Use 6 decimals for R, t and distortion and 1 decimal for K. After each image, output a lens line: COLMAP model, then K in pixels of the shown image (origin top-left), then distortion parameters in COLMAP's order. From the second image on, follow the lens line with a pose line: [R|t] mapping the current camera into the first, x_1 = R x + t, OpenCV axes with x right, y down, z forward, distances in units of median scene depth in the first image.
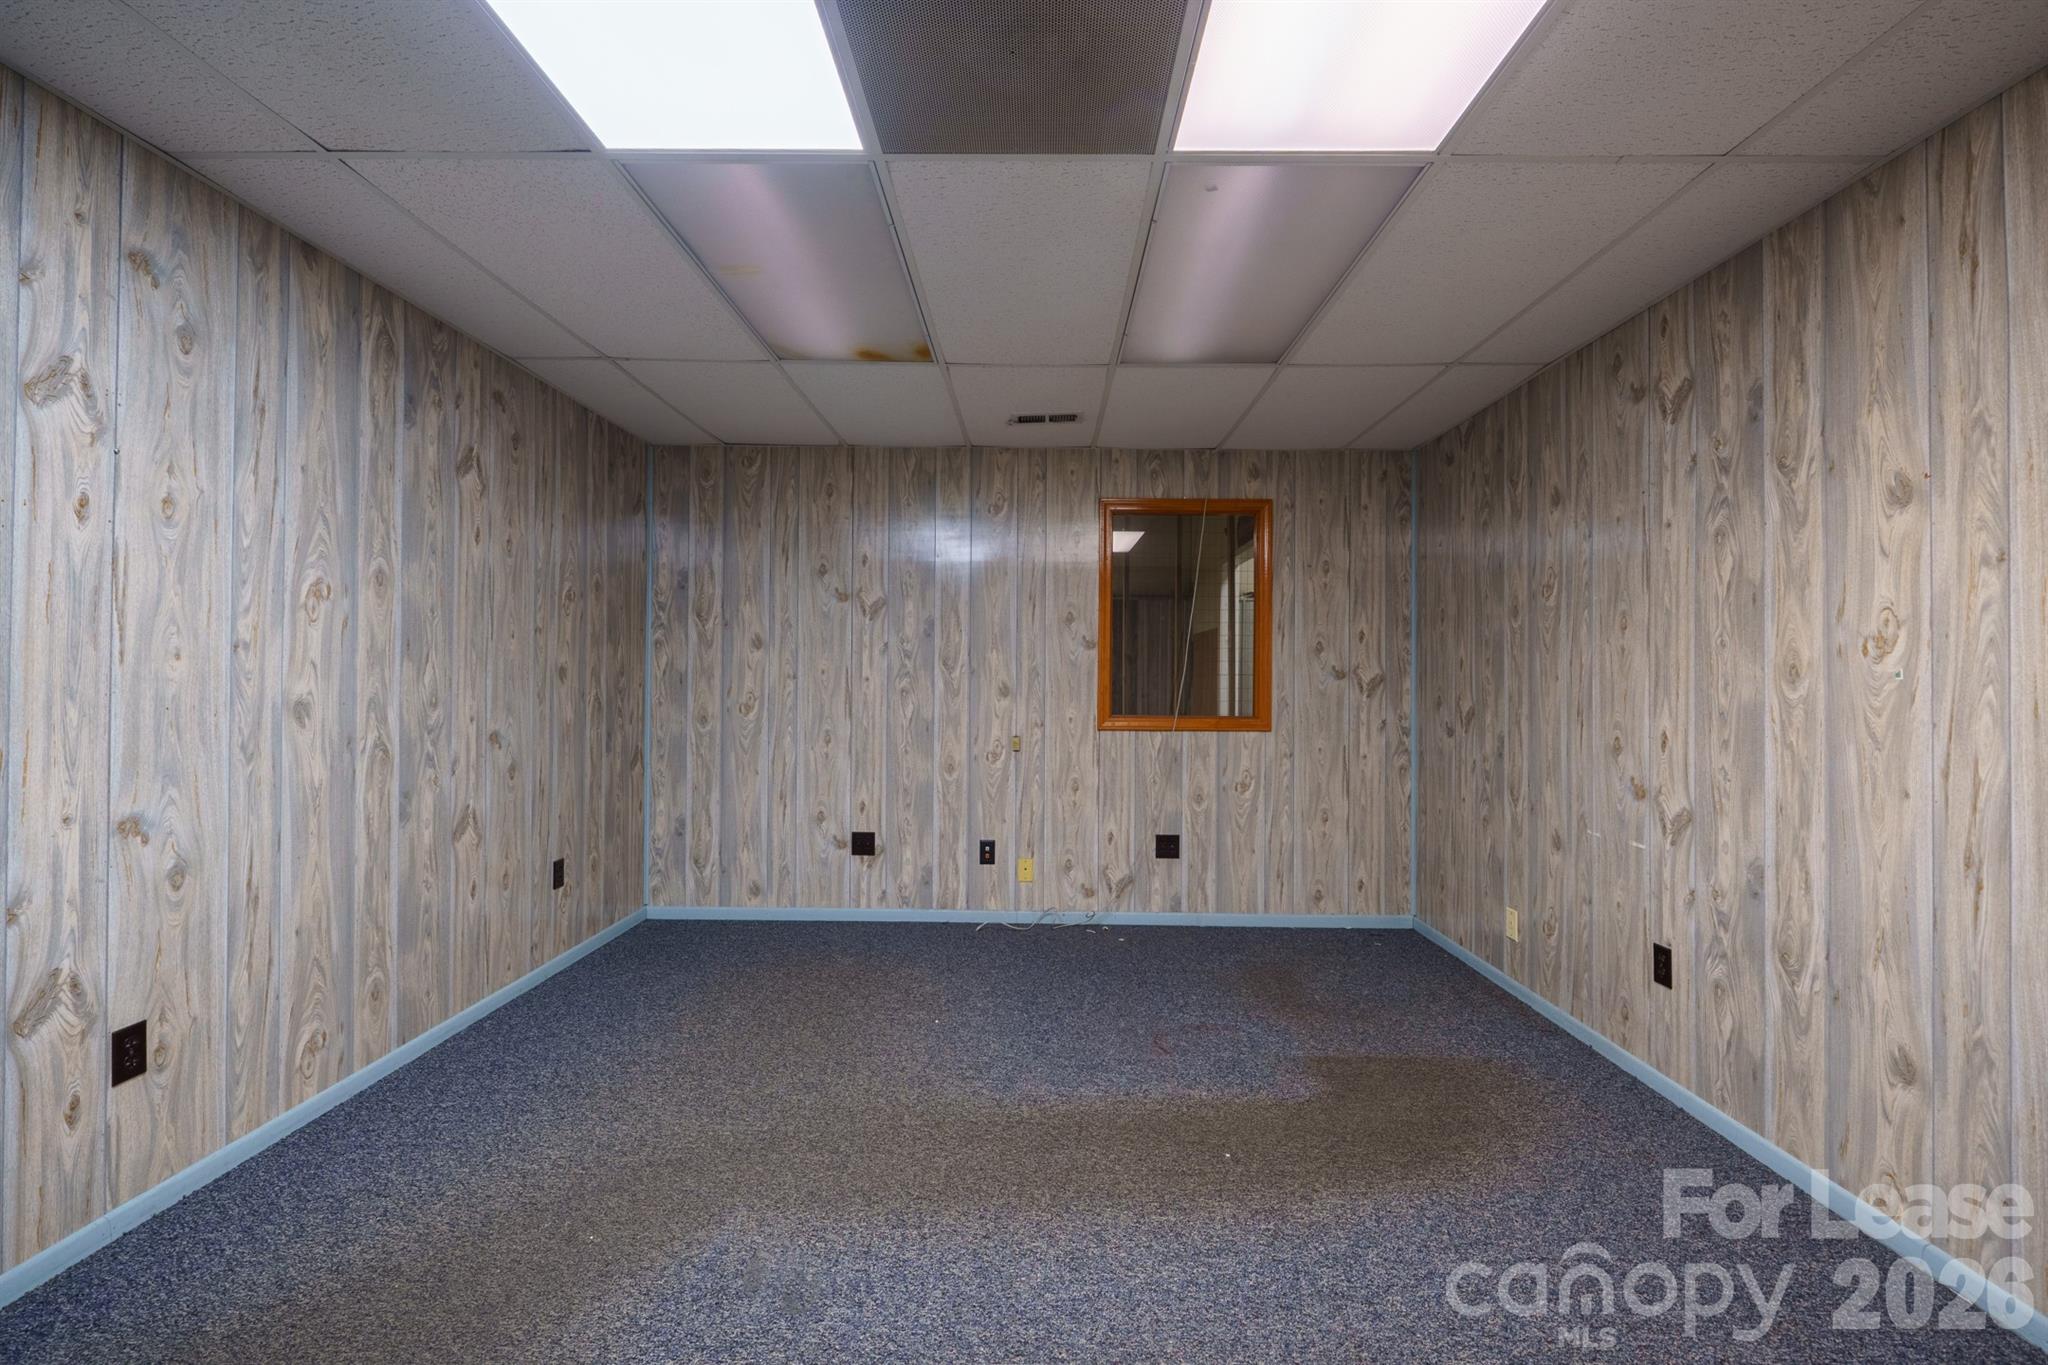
lens RADIAL K [[866.7, 0, 1026.9], [0, 866.7, 675.4], [0, 0, 1]] dist [-0.014123, -0.000271]
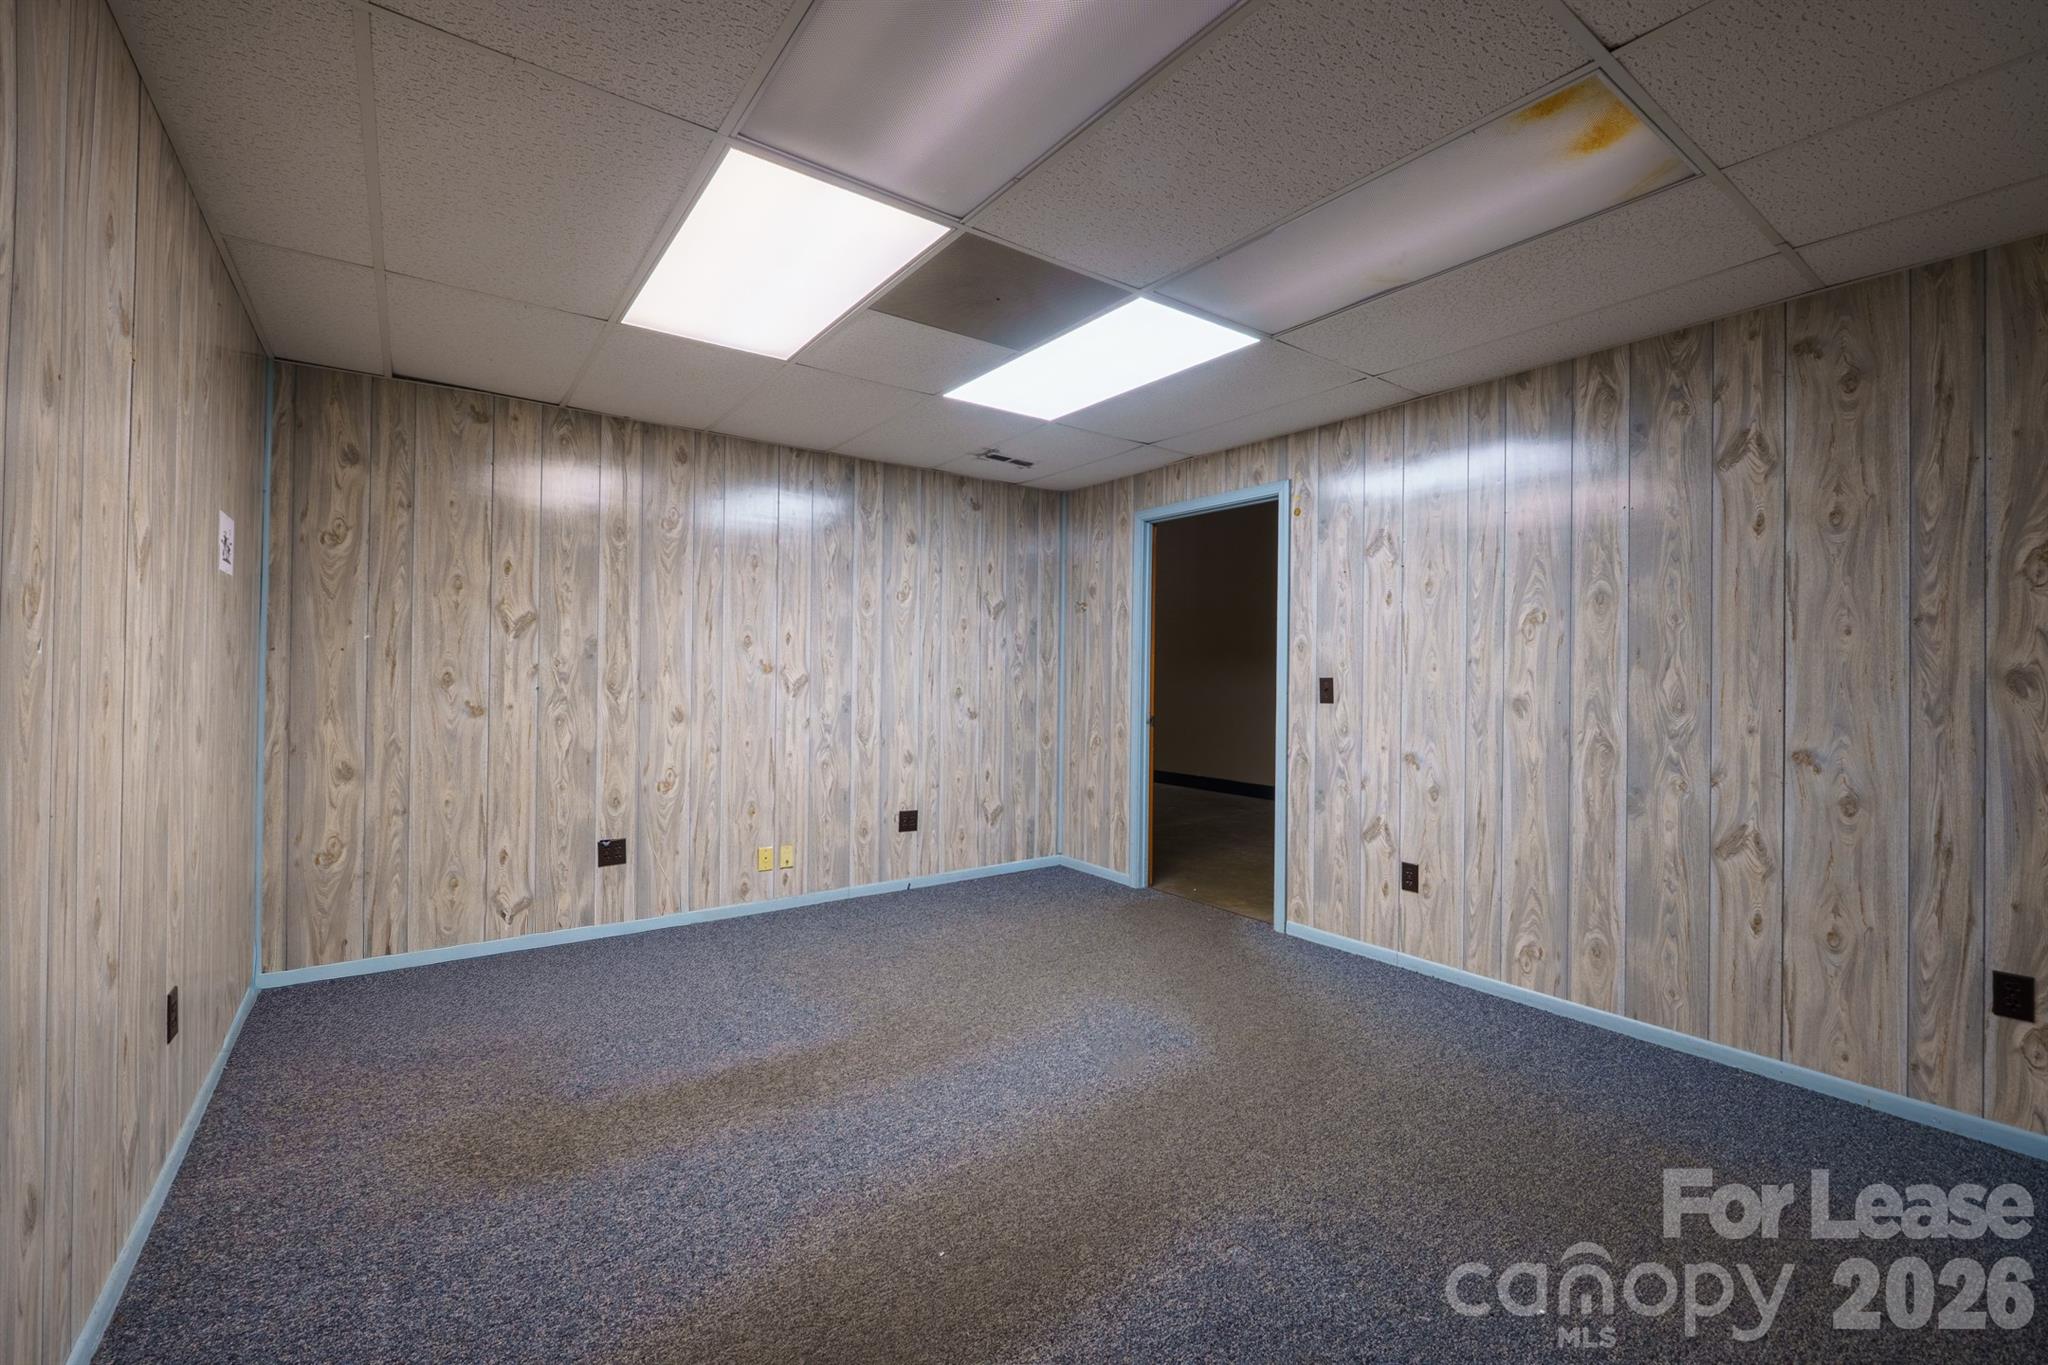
lens RADIAL K [[866.7, 0, 1027.8], [0, 866.7, 673.5], [0, 0, 1]] dist [-0.014123, -0.000271]
pose [[-0.803483, -0.015311, -0.595131, 0.627647], [-0.012730, 0.999883, -0.008536, 0.010811], [0.595192, 0.000717, -0.803583, 1.615167]]
